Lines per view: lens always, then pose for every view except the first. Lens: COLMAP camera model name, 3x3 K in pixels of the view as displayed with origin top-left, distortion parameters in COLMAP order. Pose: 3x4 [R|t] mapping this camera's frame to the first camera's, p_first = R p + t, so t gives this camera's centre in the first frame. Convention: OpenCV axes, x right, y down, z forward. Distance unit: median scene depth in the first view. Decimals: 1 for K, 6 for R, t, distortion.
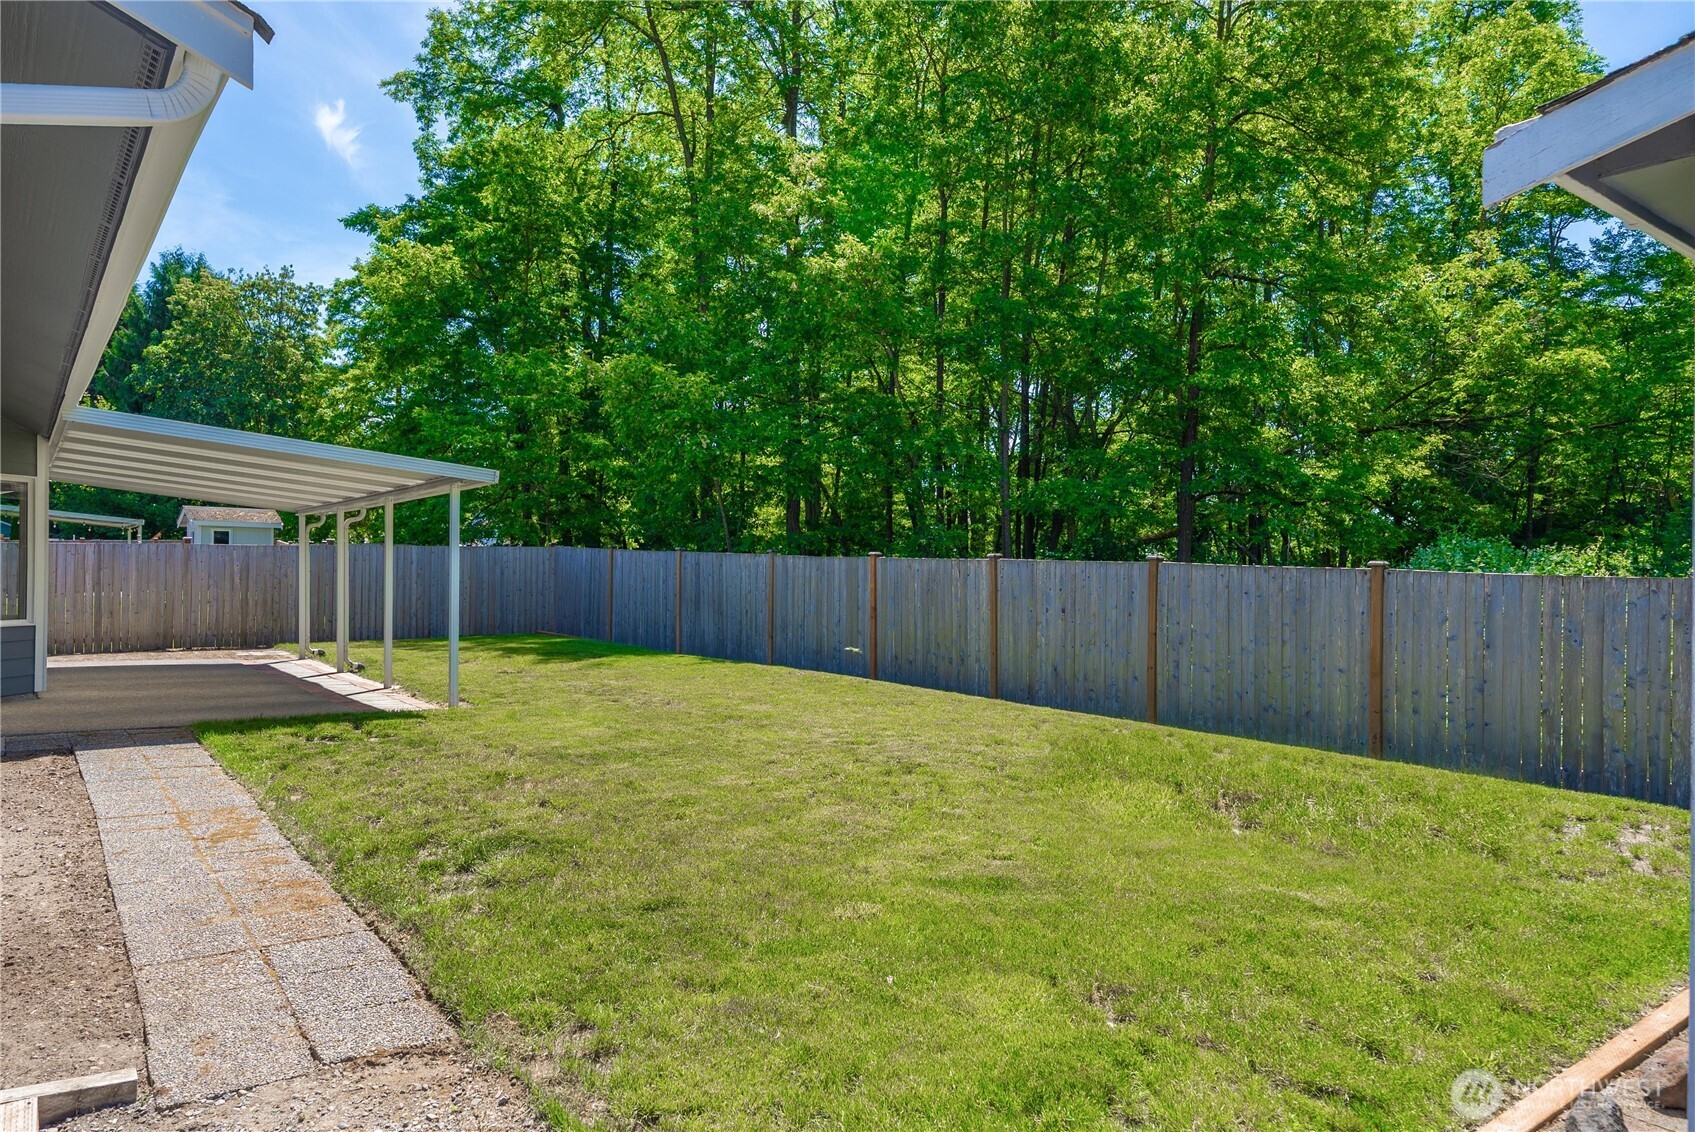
lens RADIAL K [[1087.6, 0, 848.4], [0, 1087.6, 573.9], [0, 0, 1]] dist [0.007809, -0.001793]
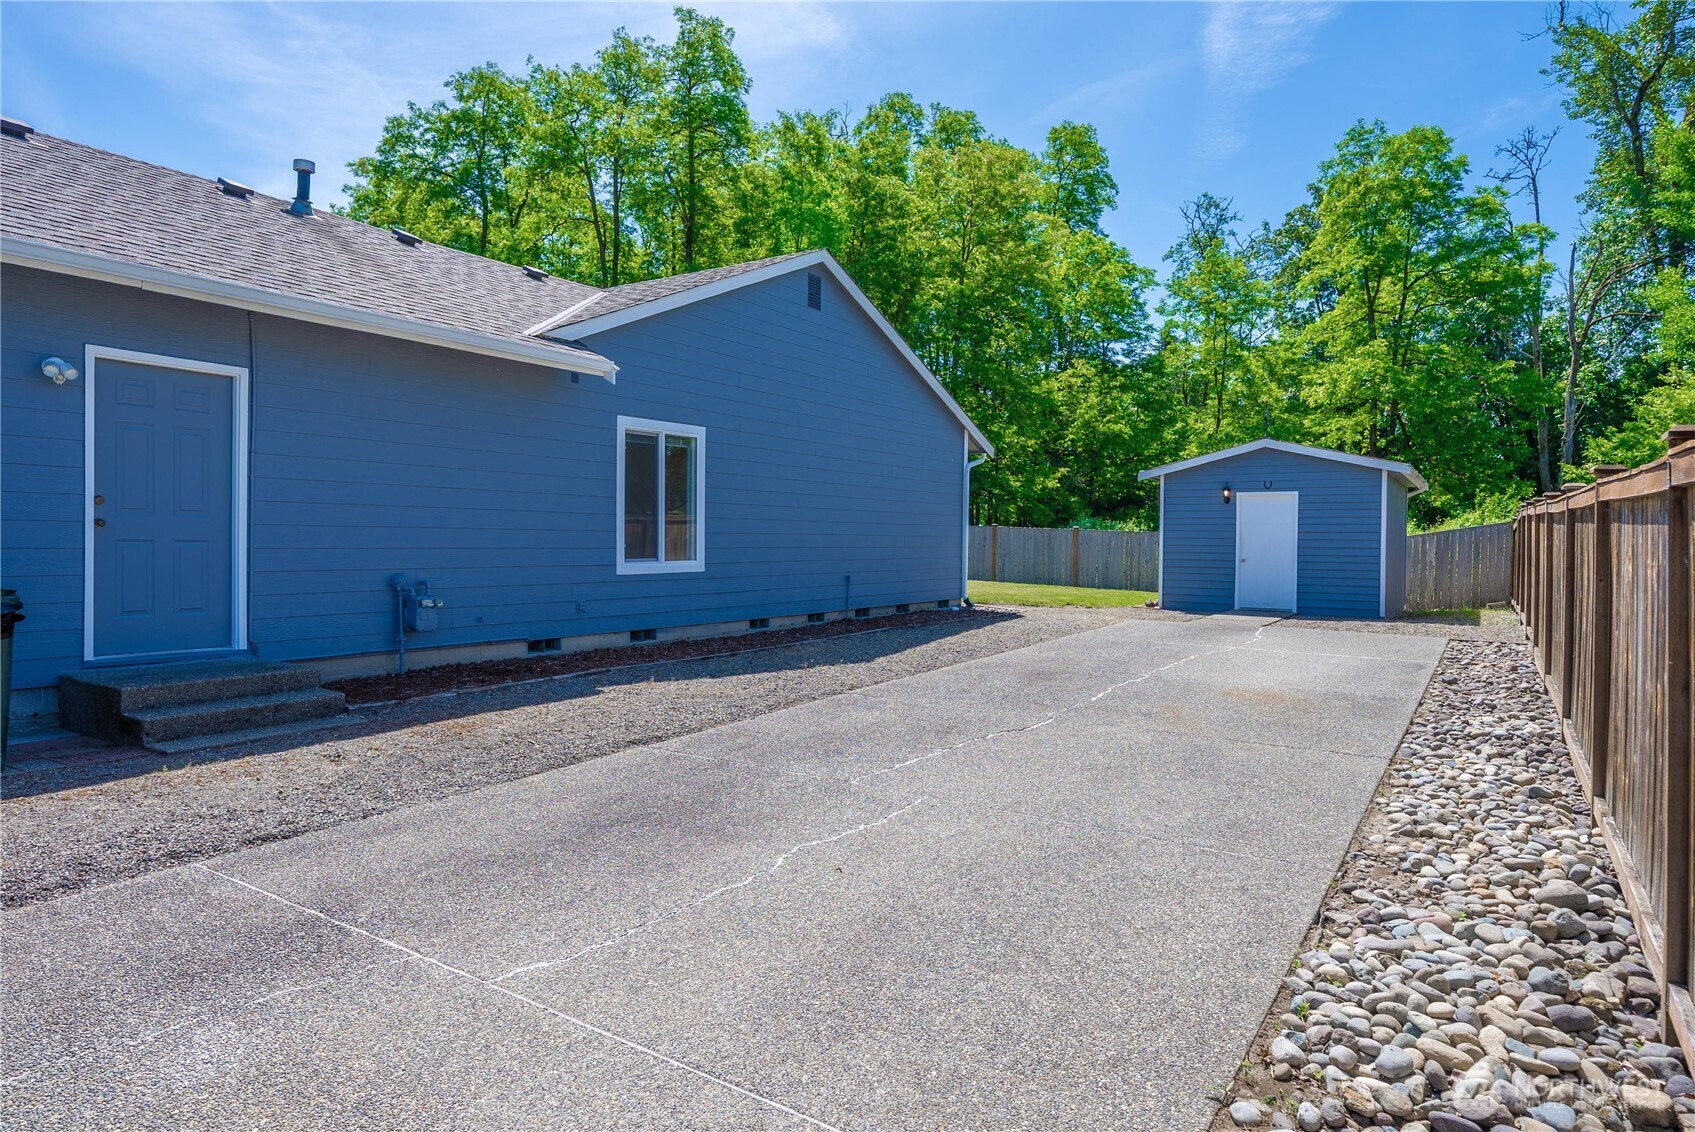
lens RADIAL K [[994.2, 0, 839.9], [0, 994.2, 548.8], [0, 0, 1]] dist [0.001799, 0.000224]
pose [[0.943750, -0.001780, 0.330654, -0.507949], [-0.001855, 0.999941, 0.010679, 0.010811], [-0.330653, -0.010692, 0.943692, -0.674438]]
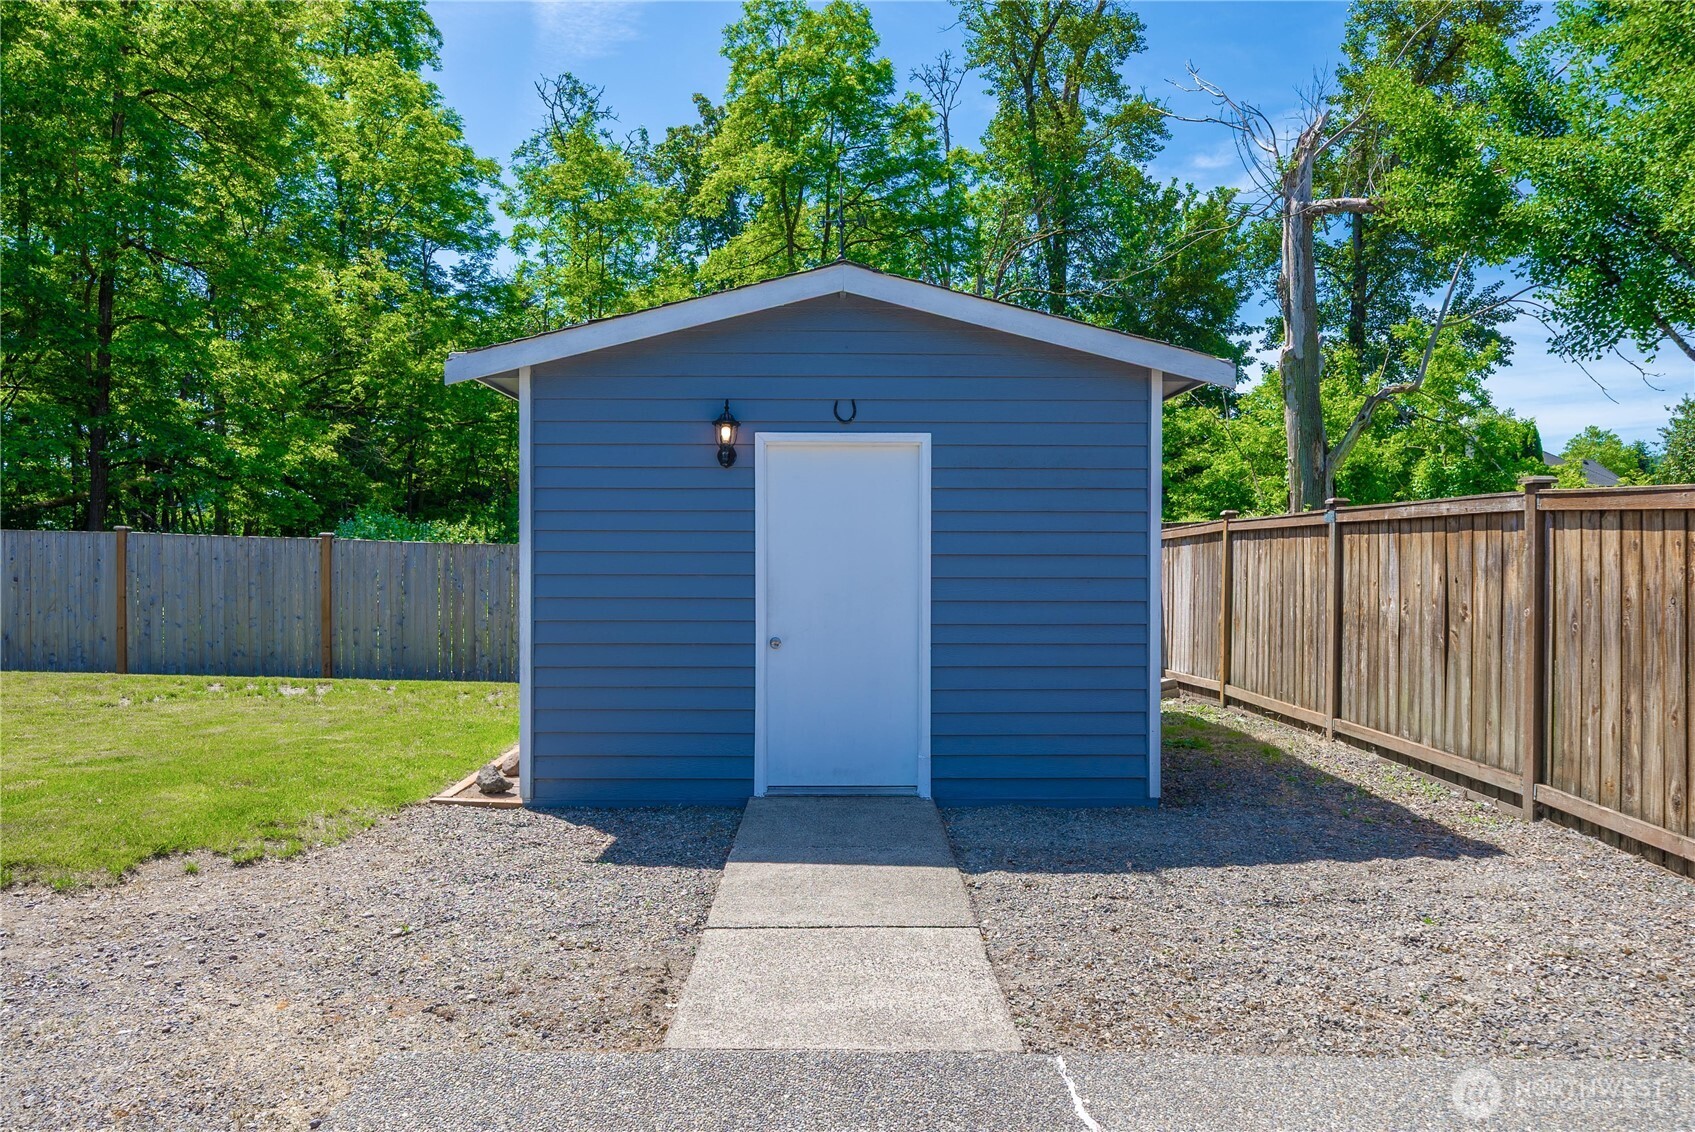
lens RADIAL K [[1135.5, 0, 841.2], [0, 1135.5, 564.8], [0, 0, 1]] dist [0.002726, -0.000655]
pose [[0.597822, -0.018277, 0.801420, -0.119940], [0.003284, 0.999788, 0.020351, 0.000646], [-0.801622, -0.009534, 0.597755, -0.157707]]
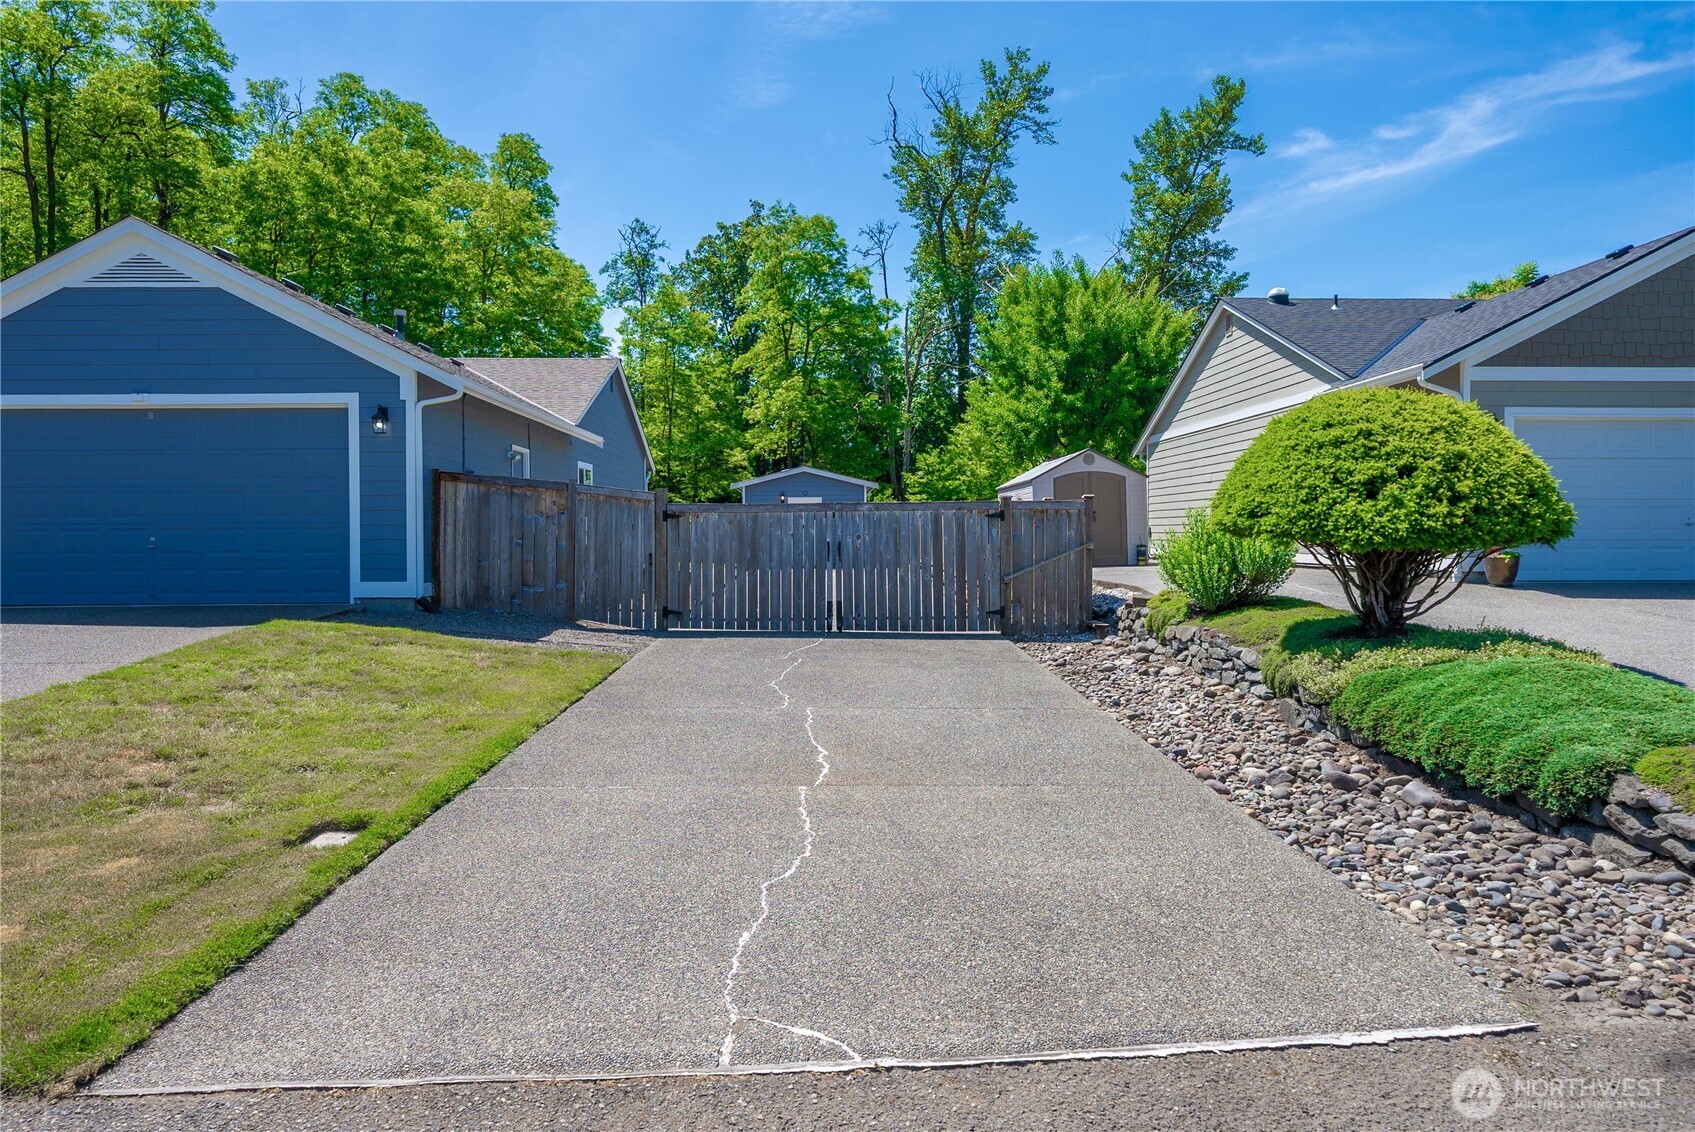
lens RADIAL K [[1135.5, 0, 841.2], [0, 1135.5, 564.8], [0, 0, 1]] dist [0.002726, -0.000655]
pose [[0.586725, -0.032138, 0.809148, -1.220450], [0.010233, 0.999427, 0.032275, 0.009377], [-0.809722, -0.010656, 0.586717, -1.005773]]
